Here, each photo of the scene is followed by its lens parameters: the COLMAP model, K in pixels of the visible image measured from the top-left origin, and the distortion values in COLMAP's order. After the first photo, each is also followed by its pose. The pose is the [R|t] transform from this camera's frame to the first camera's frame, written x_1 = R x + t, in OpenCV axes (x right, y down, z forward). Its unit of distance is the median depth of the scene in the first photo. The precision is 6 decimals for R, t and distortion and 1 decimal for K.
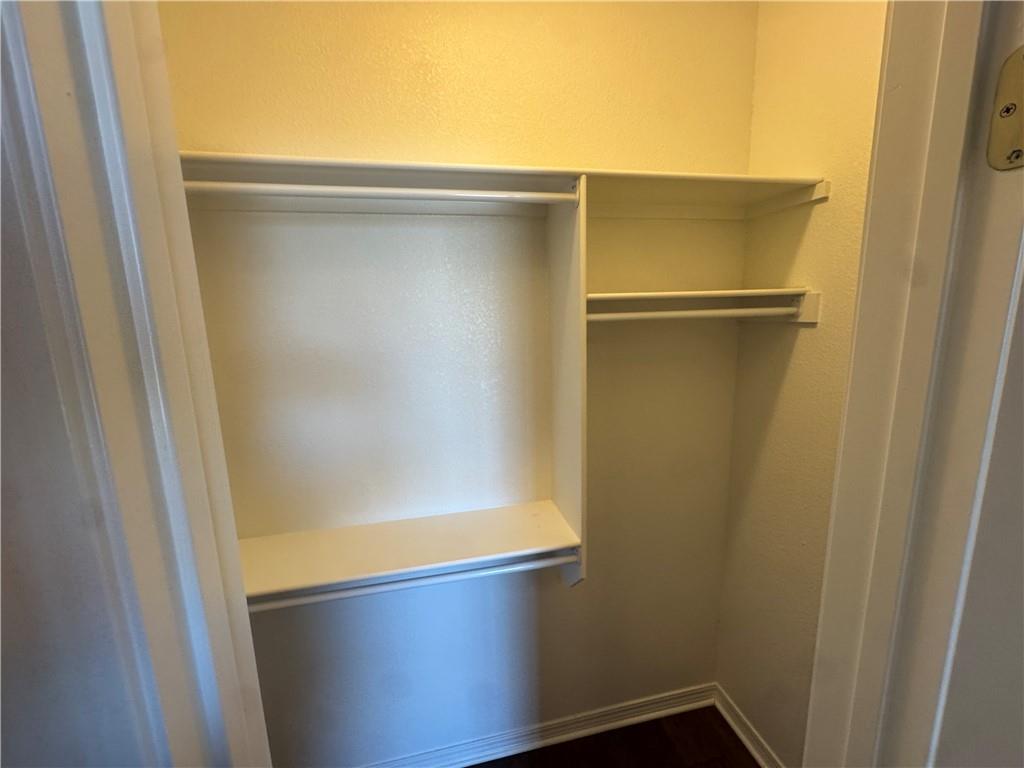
lens RADIAL K [[410.3, 0, 510.1], [0, 410.3, 385.6], [0, 0, 1]] dist [-0.002842, -0.000442]
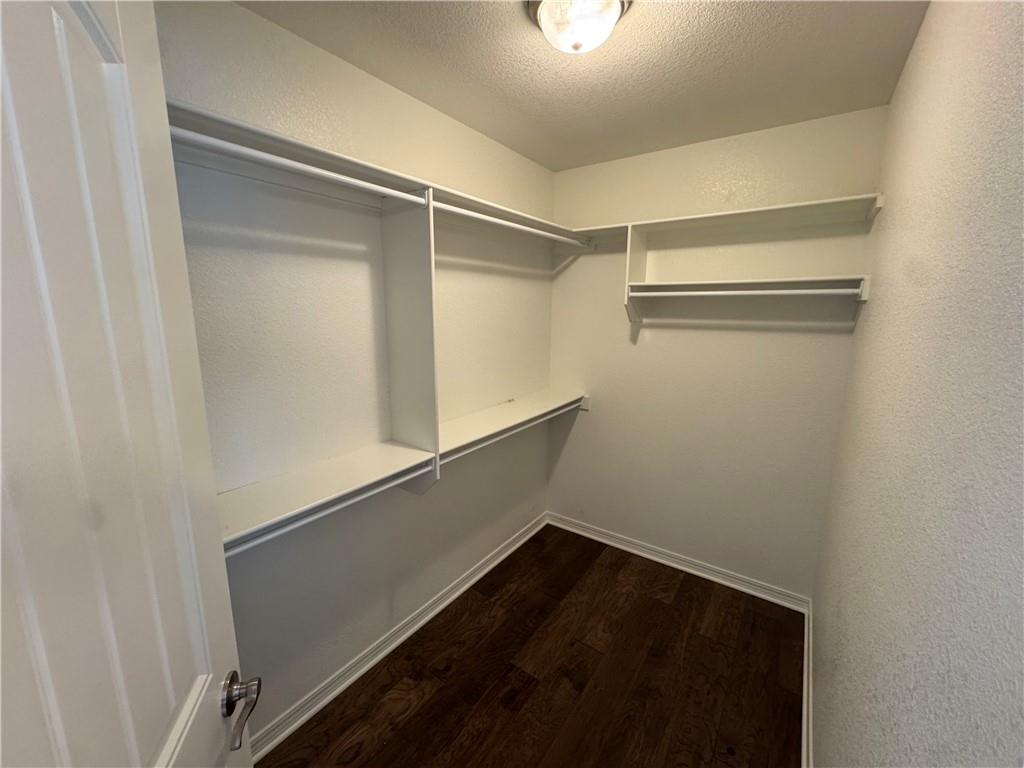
lens RADIAL K [[412.0, 0, 511.1], [0, 412.0, 385.4], [0, 0, 1]] dist [0.001355, 0.000120]
pose [[0.718067, -0.099560, 0.688816, -0.669874], [0.070454, 0.995030, 0.070373, 0.081457], [-0.692399, -0.002003, 0.721512, -0.211360]]
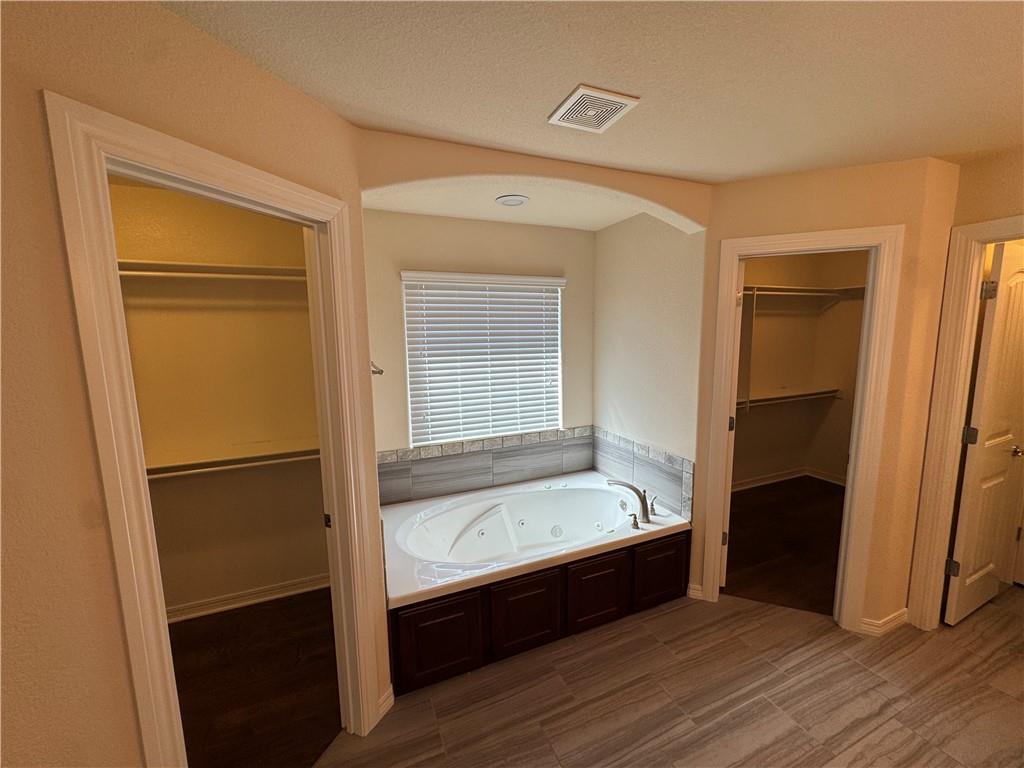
lens RADIAL K [[410.3, 0, 510.1], [0, 410.3, 385.6], [0, 0, 1]] dist [-0.002842, -0.000442]
pose [[0.977026, -0.014797, 0.212605, -2.618095], [0.016888, 0.999825, -0.008020, 0.310694], [-0.212450, 0.011427, 0.977105, -1.940102]]
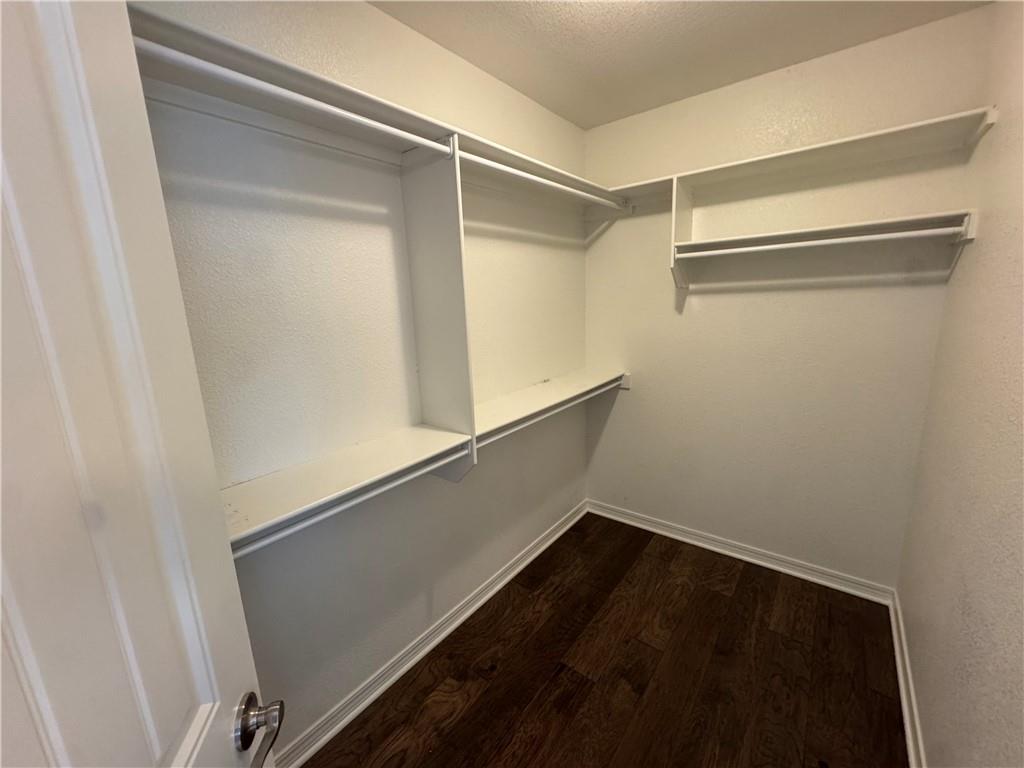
lens RADIAL K [[410.3, 0, 510.1], [0, 410.3, 385.6], [0, 0, 1]] dist [-0.002842, -0.000442]
pose [[0.752700, -0.139584, 0.643397, -0.606445], [0.111746, 0.990173, 0.084088, 0.156197], [-0.648811, 0.008604, 0.760901, -0.040822]]
